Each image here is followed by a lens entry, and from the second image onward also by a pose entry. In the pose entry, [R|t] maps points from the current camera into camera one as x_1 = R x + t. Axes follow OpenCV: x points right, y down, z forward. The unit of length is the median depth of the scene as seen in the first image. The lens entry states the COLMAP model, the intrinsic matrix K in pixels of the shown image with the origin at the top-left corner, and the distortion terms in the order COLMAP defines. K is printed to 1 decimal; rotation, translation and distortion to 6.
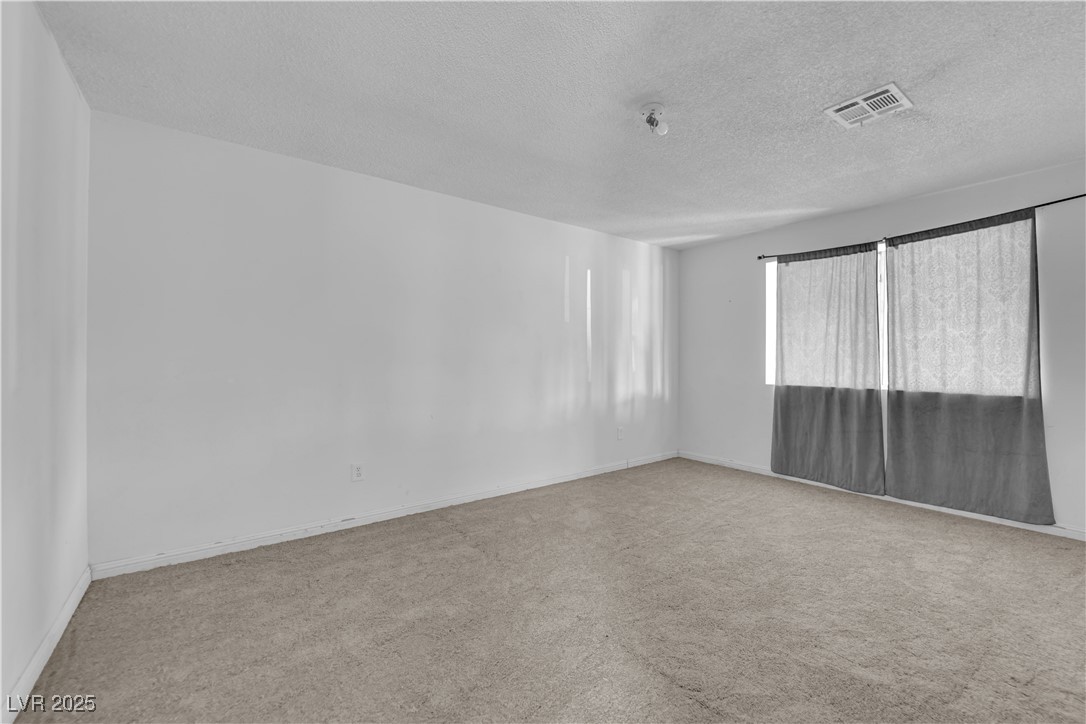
lens RADIAL K [[441.1, 0, 549.3], [0, 441.1, 360.1], [0, 0, 1]] dist [-0.011269, -0.001452]
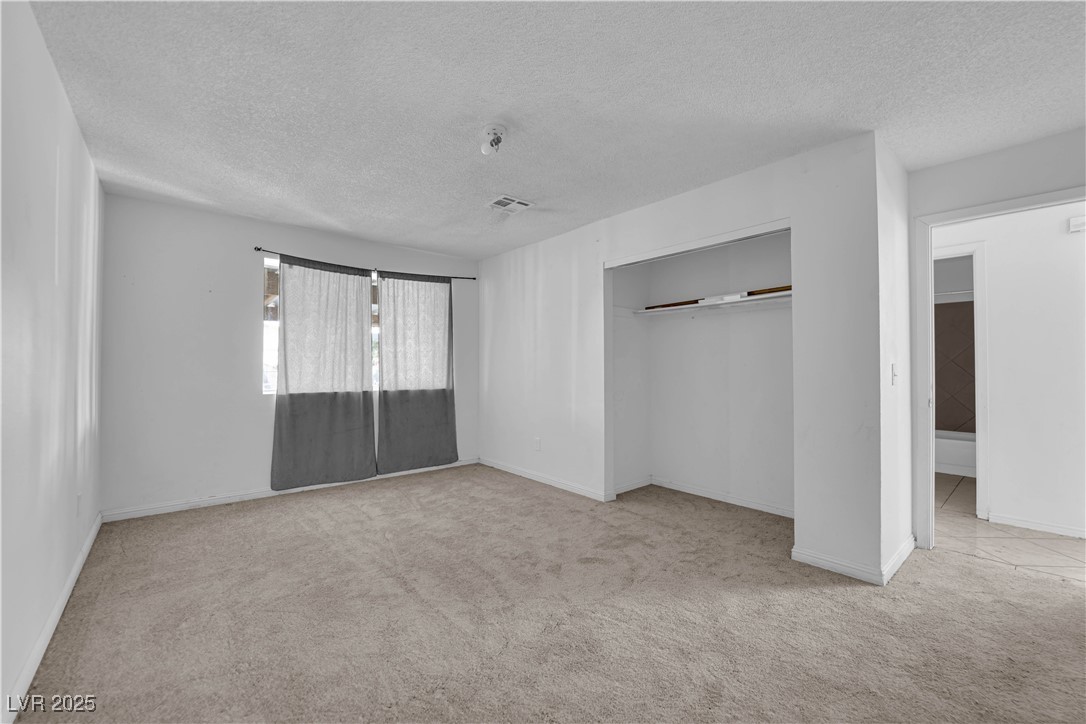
lens RADIAL K [[441.1, 0, 549.4], [0, 441.1, 362.6], [0, 0, 1]] dist [-0.011269, -0.001452]
pose [[-0.060125, 0.004730, 0.998180, -0.503582], [-0.003548, 0.999981, -0.004953, -0.007862], [-0.998185, -0.003840, -0.060107, 0.568908]]
